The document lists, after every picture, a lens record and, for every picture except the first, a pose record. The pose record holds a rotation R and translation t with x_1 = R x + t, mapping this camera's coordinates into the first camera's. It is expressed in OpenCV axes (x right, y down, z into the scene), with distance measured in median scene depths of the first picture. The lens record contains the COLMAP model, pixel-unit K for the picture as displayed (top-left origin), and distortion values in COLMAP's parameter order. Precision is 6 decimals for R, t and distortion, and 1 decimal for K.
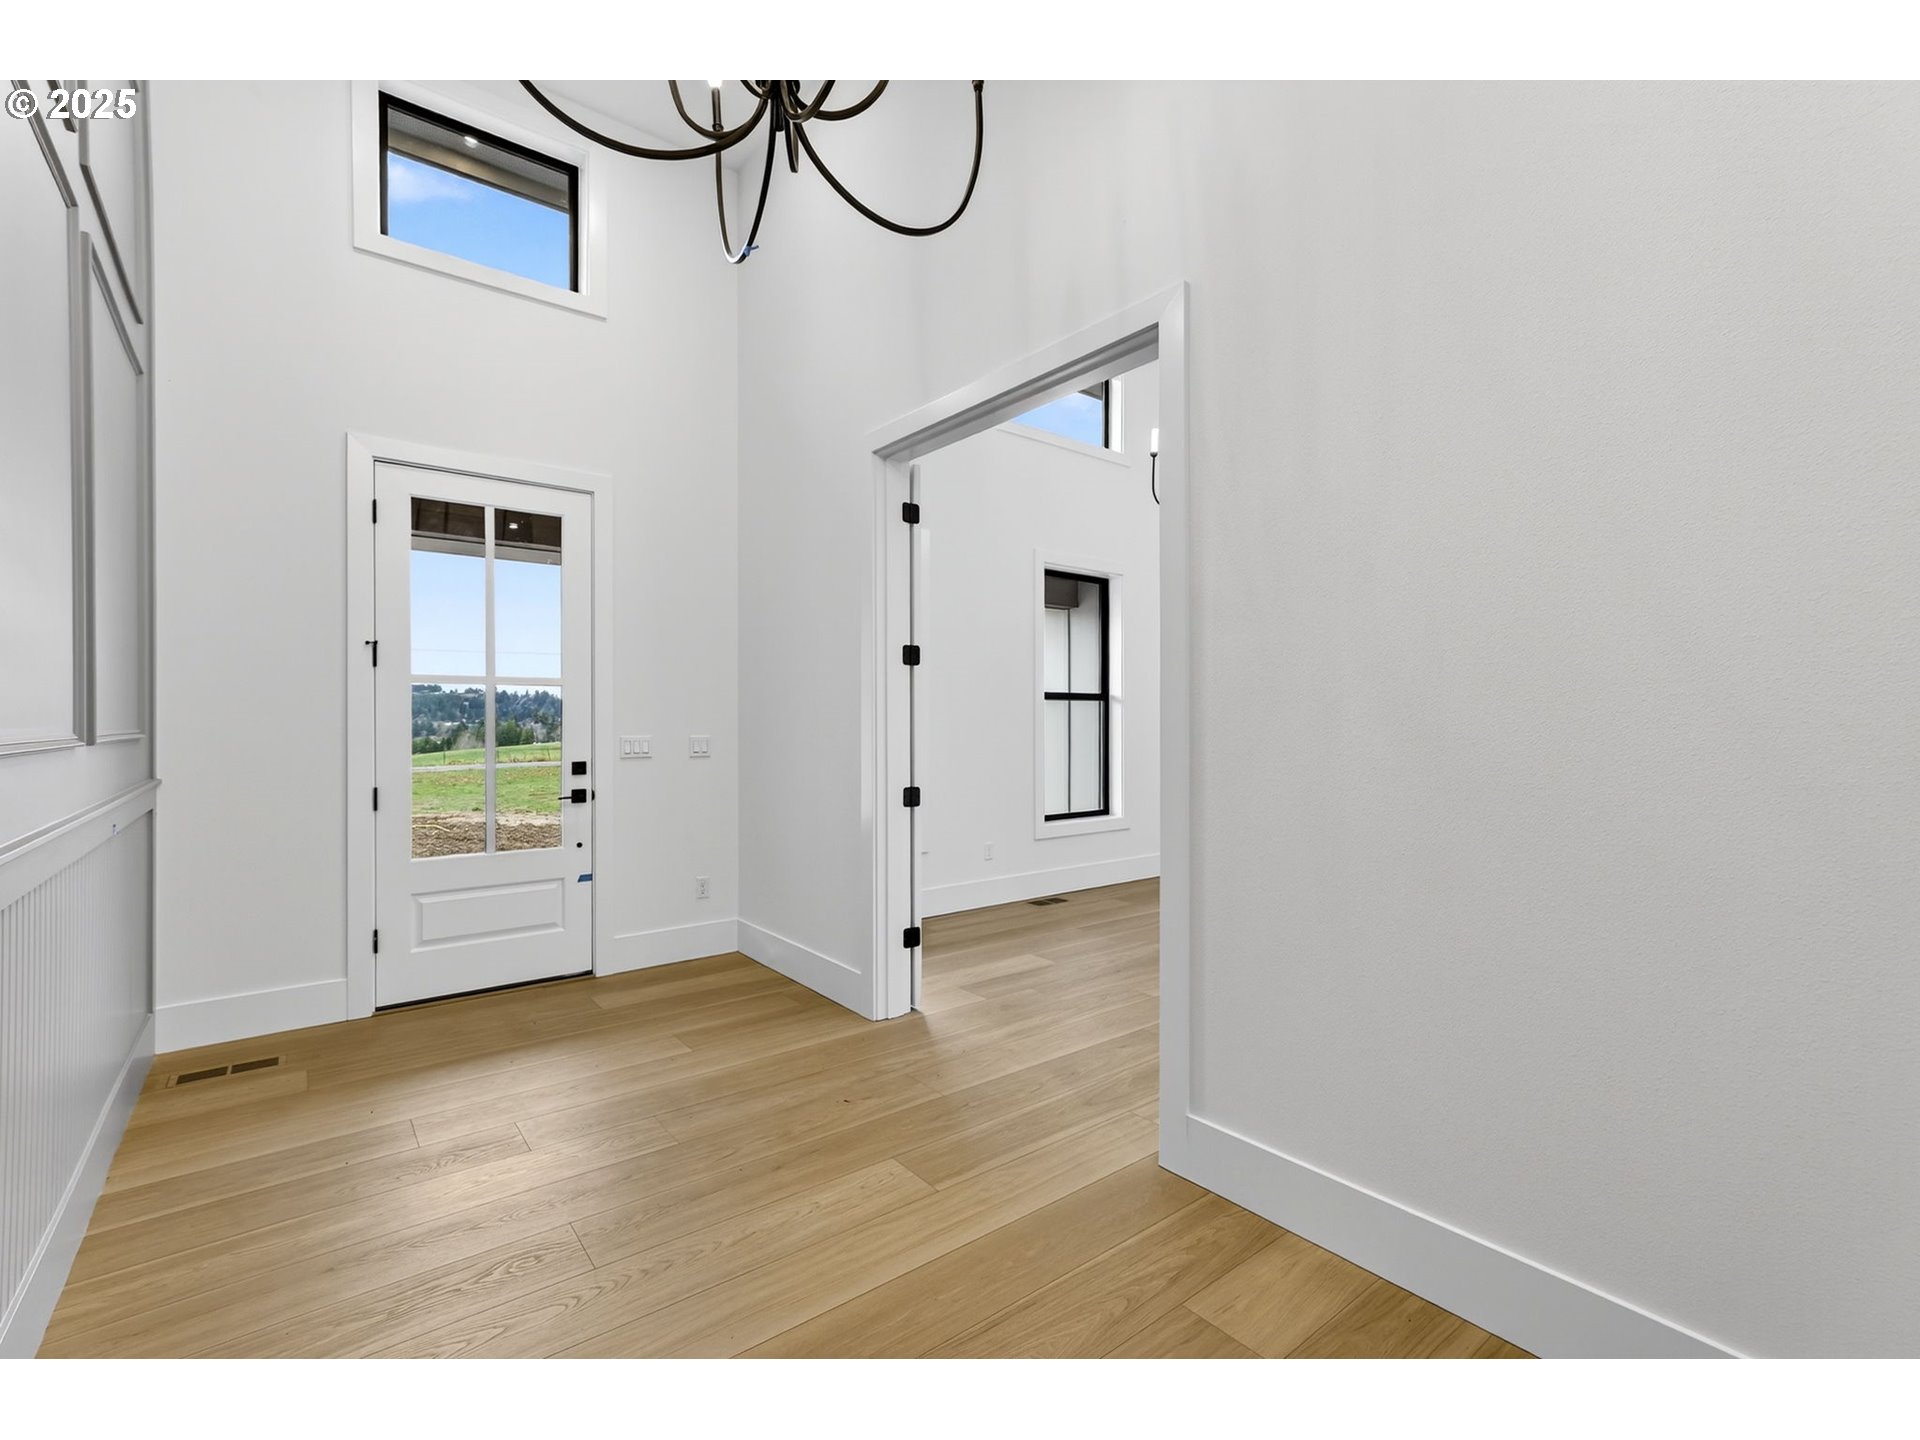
lens RADIAL K [[880.3, 0, 962.7], [0, 880.3, 724.6], [0, 0, 1]] dist [-0.030701, -0.001424]
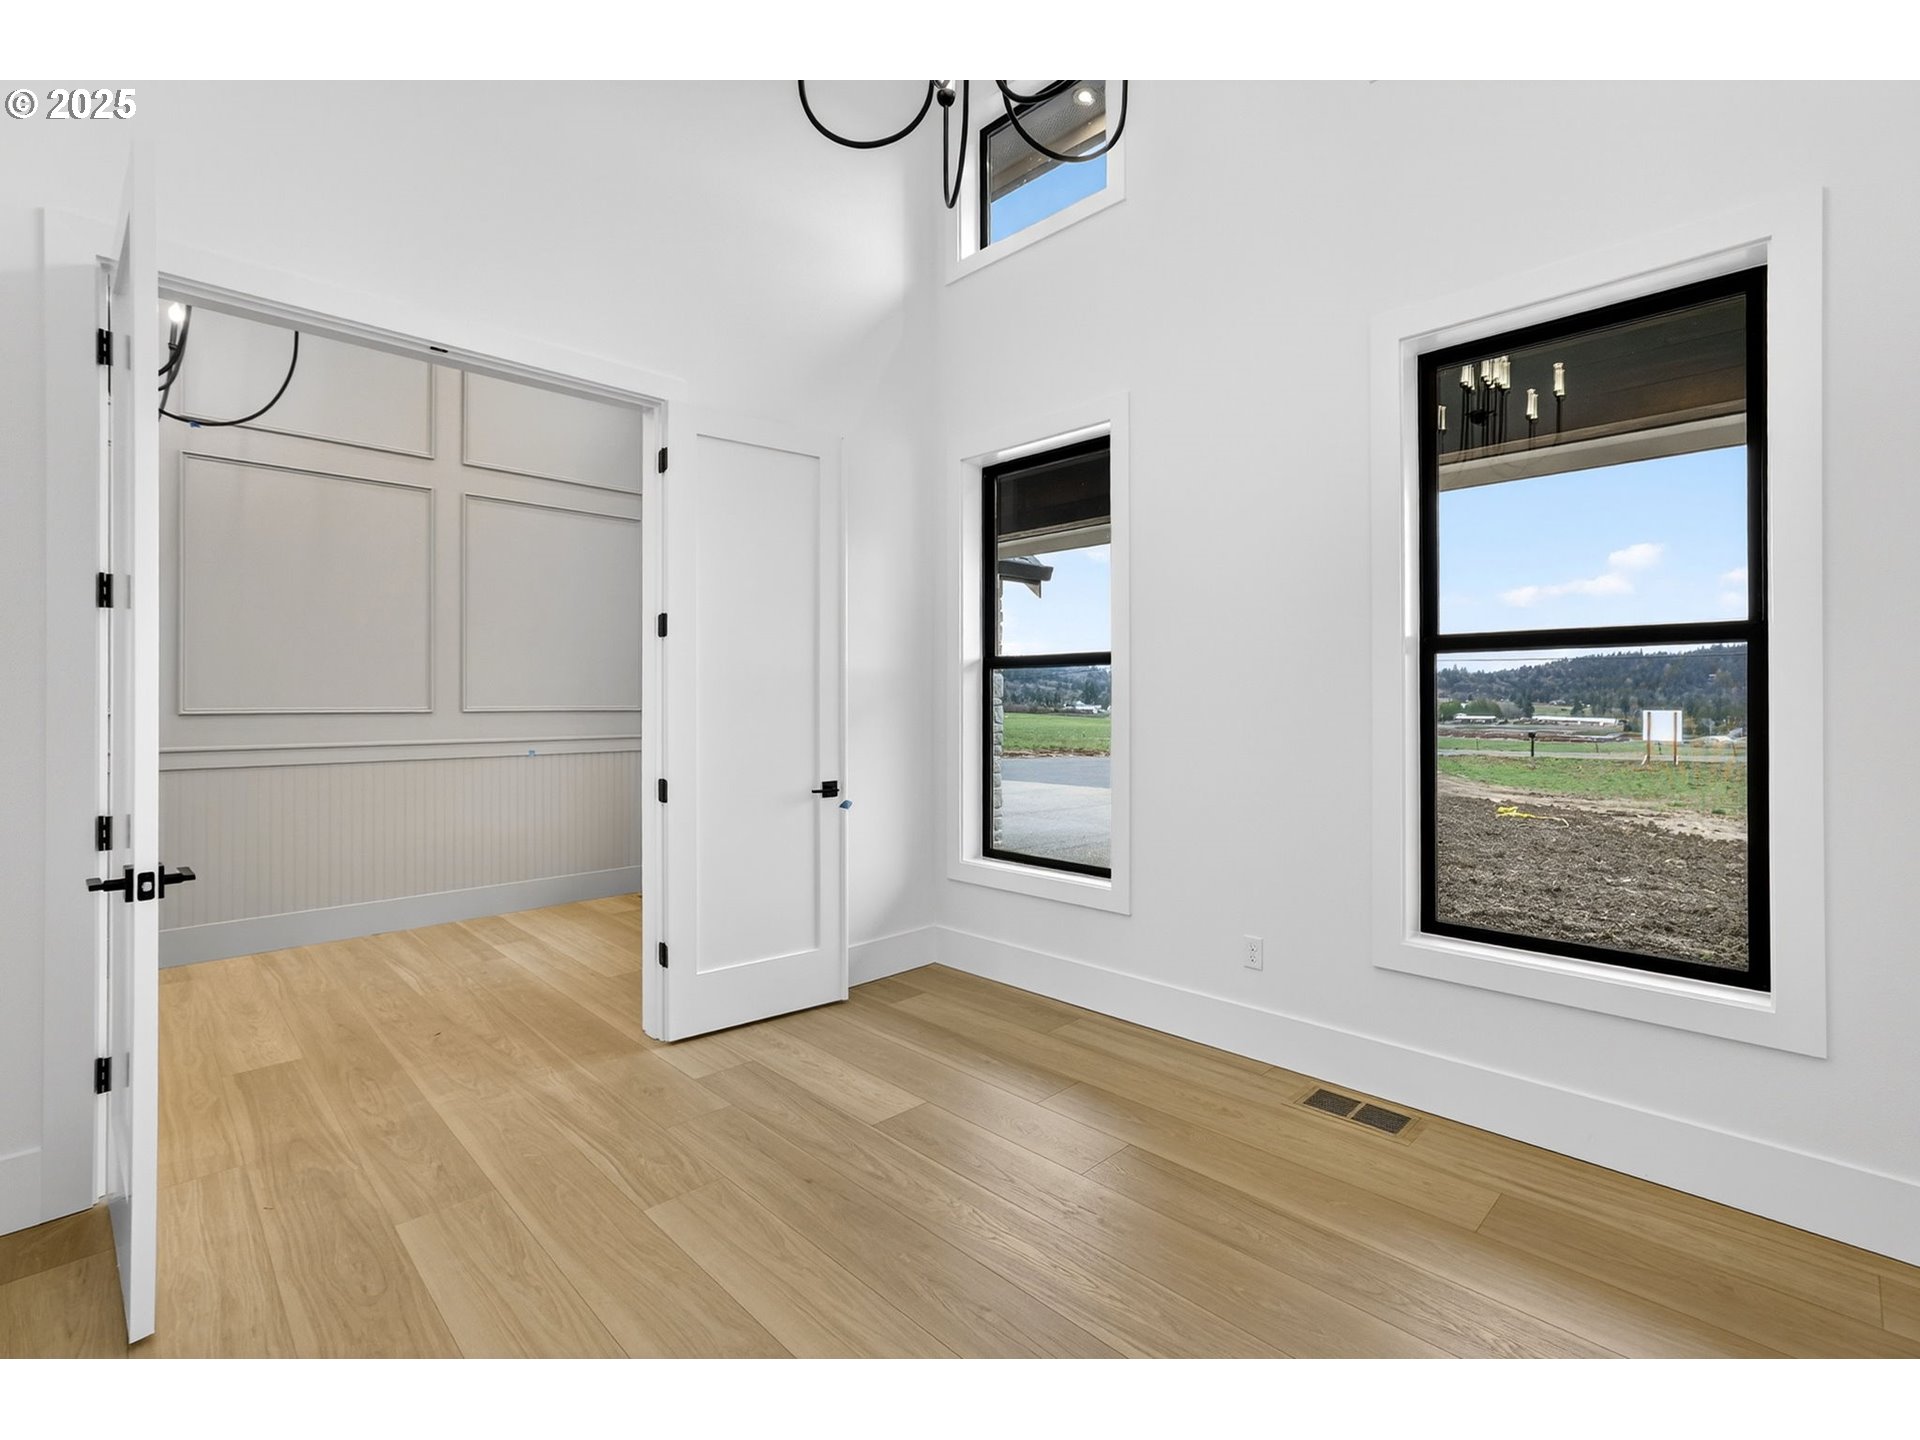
lens RADIAL K [[880.3, 0, 946.5], [0, 880.3, 704.2], [0, 0, 1]] dist [-0.030701, -0.001424]
pose [[0.116403, 0.000805, -0.993202, 0.916284], [-0.021368, 0.999770, -0.001694, 0.007478], [0.992972, 0.021420, 0.116394, 1.354054]]
